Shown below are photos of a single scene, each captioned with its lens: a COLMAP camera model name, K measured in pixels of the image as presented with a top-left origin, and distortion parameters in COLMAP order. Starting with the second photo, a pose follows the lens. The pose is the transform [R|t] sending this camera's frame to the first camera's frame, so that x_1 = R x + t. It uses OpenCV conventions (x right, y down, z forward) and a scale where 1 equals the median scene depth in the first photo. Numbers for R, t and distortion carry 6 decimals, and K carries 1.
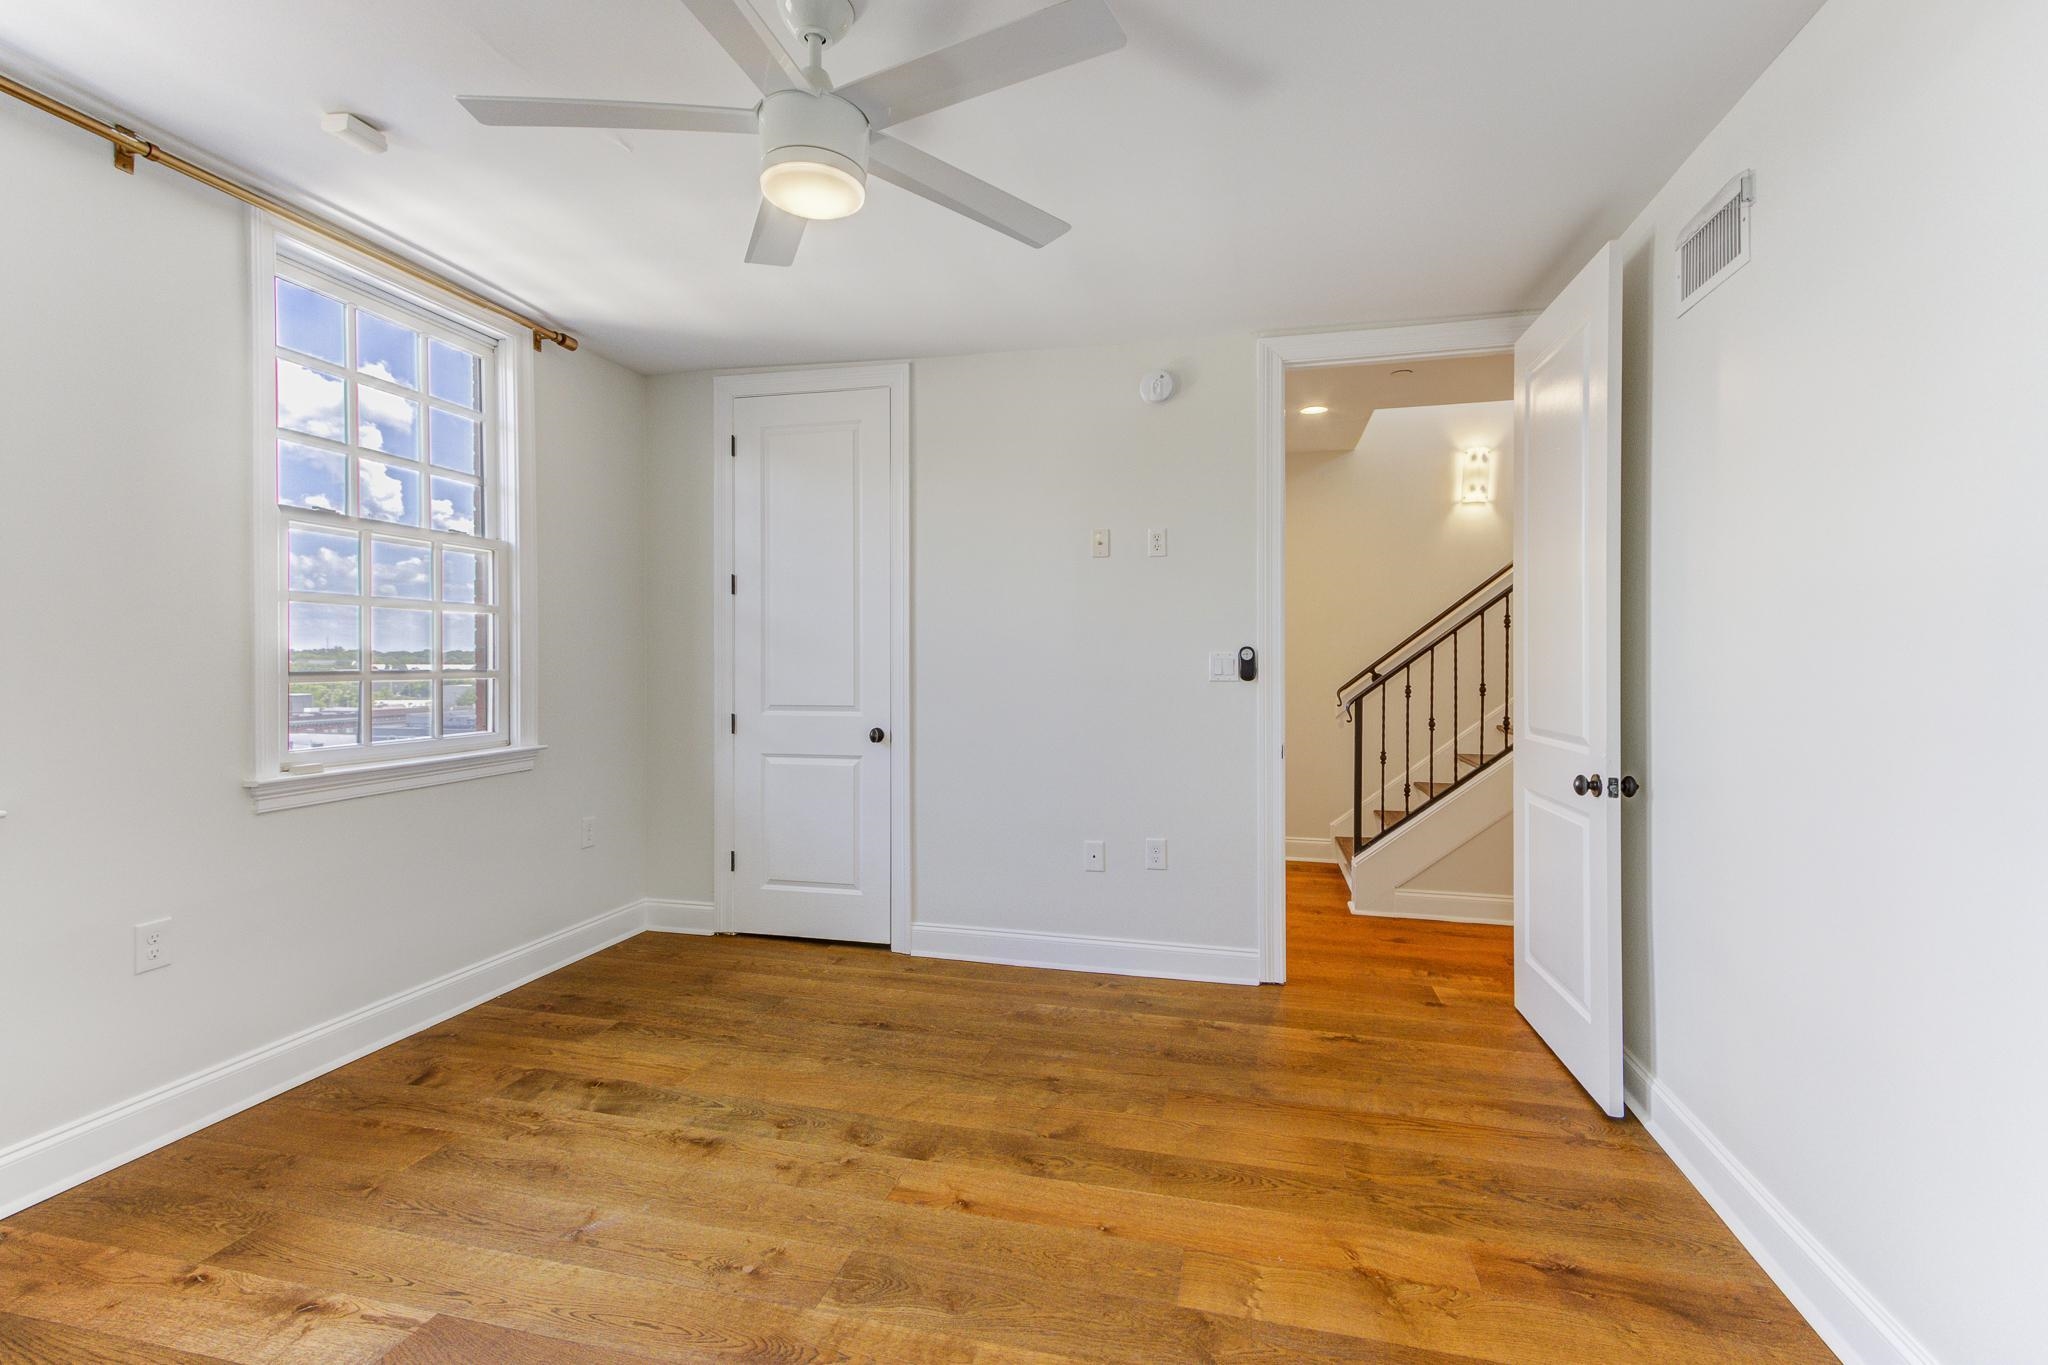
lens RADIAL K [[941.0, 0, 1019.0], [0, 941.0, 671.6], [0, 0, 1]] dist [0.025720, -0.002791]
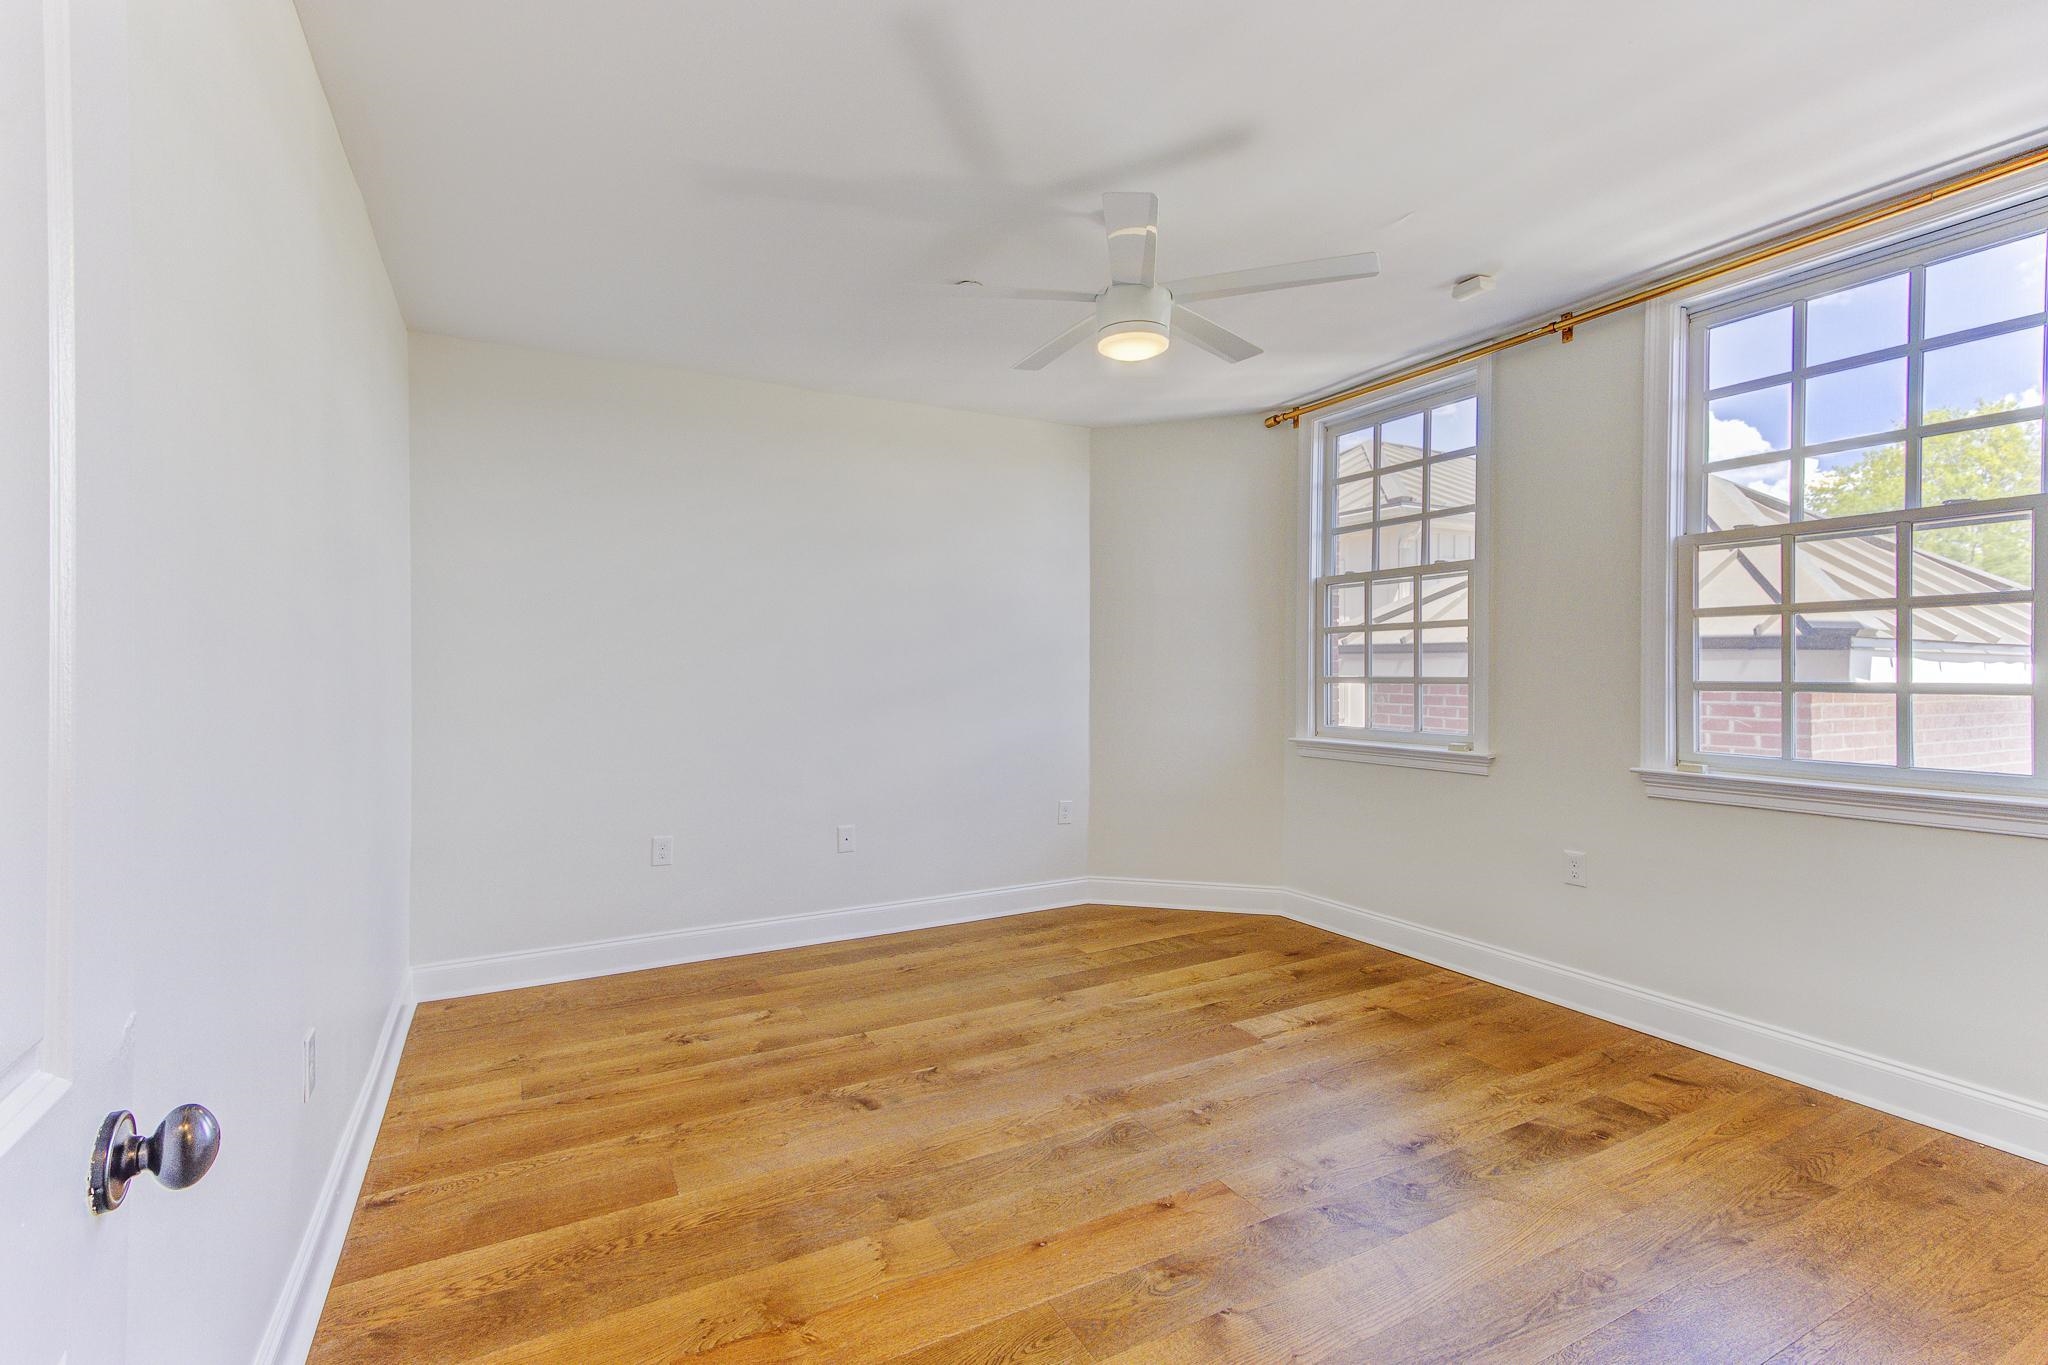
lens RADIAL K [[941.0, 0, 1021.3], [0, 941.0, 674.3], [0, 0, 1]] dist [0.025720, -0.002791]
pose [[-0.741154, 0.002751, -0.671329, 0.638633], [-0.010448, 0.999823, 0.015632, -0.018309], [0.671253, 0.018600, -0.740995, 1.422550]]
